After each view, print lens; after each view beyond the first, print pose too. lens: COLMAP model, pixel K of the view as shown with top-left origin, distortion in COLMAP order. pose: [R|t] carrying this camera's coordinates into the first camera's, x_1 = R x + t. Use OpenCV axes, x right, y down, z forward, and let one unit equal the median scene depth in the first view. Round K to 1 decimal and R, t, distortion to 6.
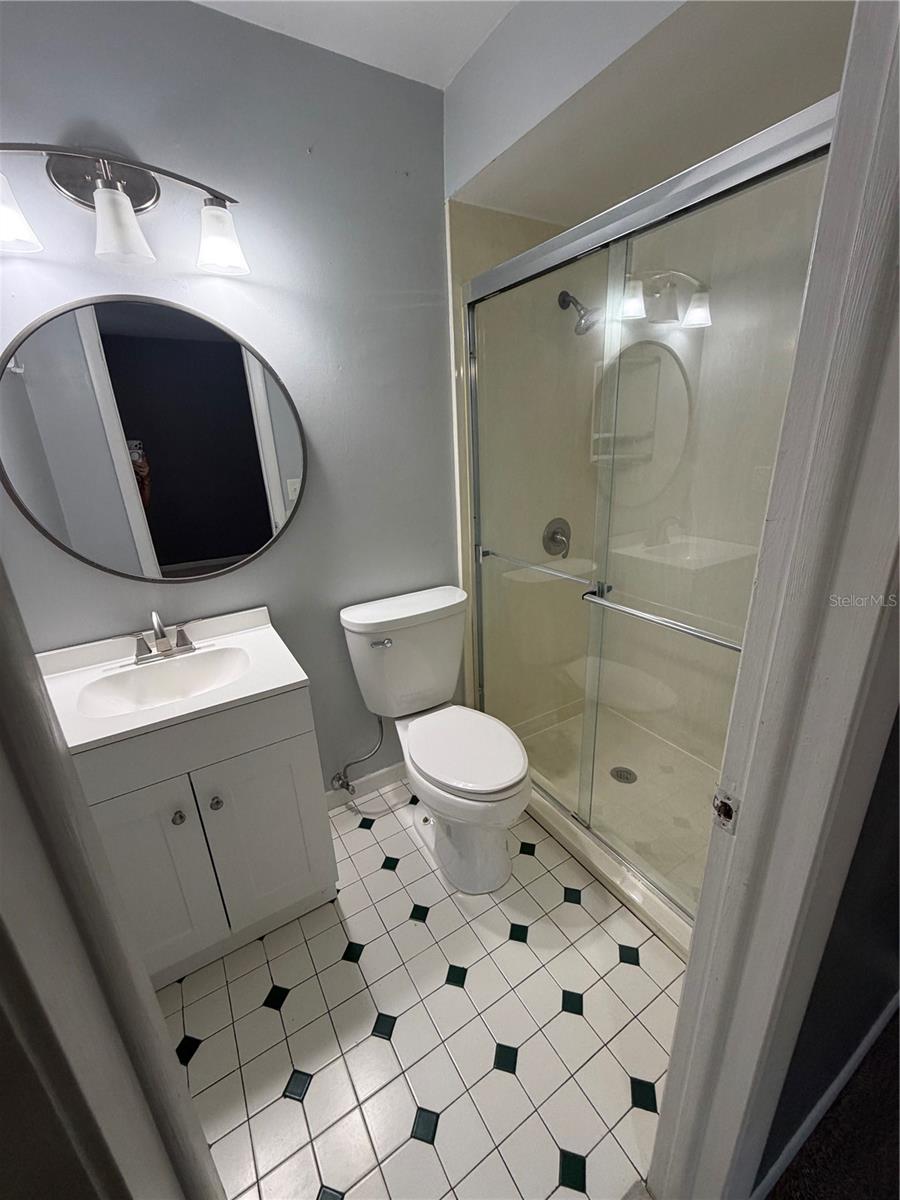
lens RADIAL K [[479.3, 0, 450.0], [0, 479.3, 600.0], [0, 0, 1]] dist [0.001323, -0.000063]
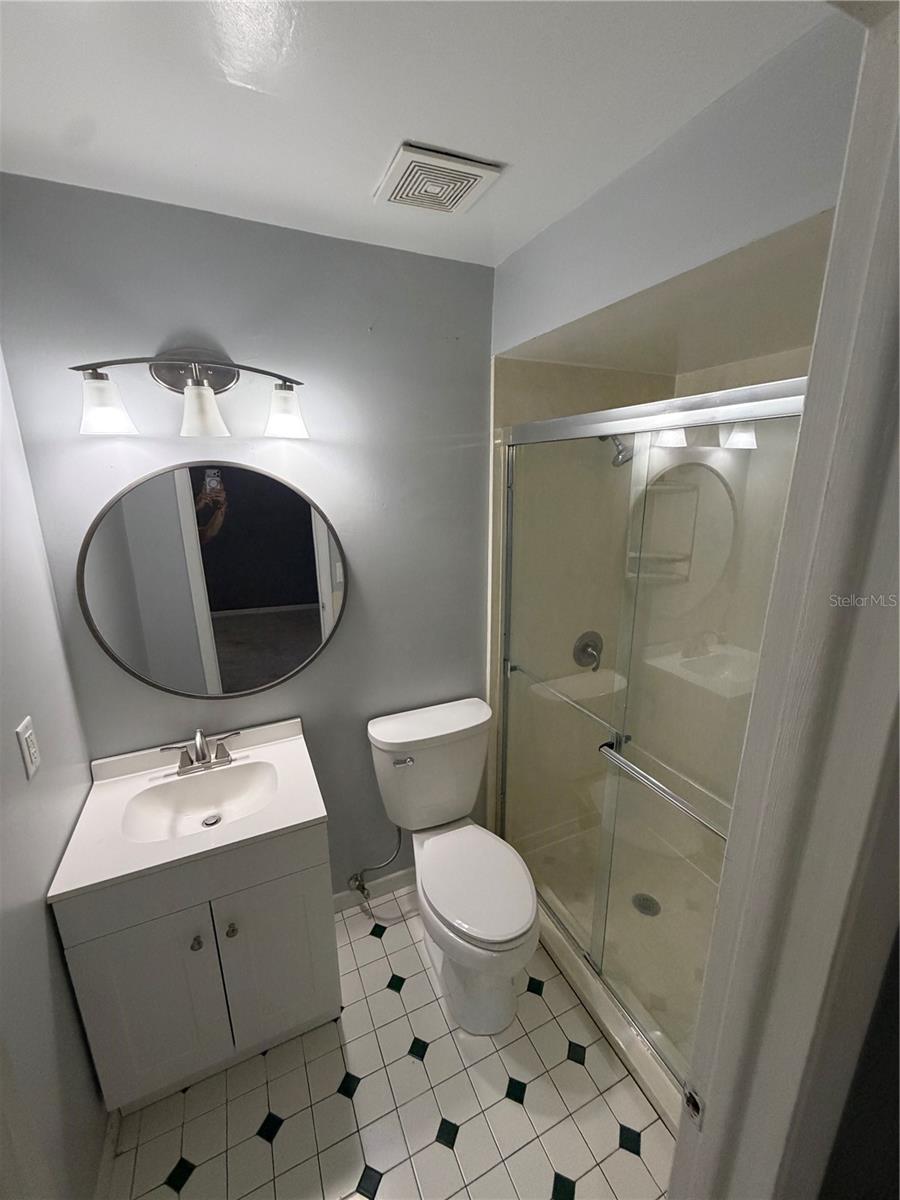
lens RADIAL K [[479.3, 0, 450.0], [0, 479.3, 600.0], [0, 0, 1]] dist [0.001323, -0.000063]
pose [[0.992869, 0.062902, -0.101262, 0.041099], [-0.069940, 0.995264, -0.067515, -0.199618], [0.096536, 0.074116, 0.992566, -0.049174]]
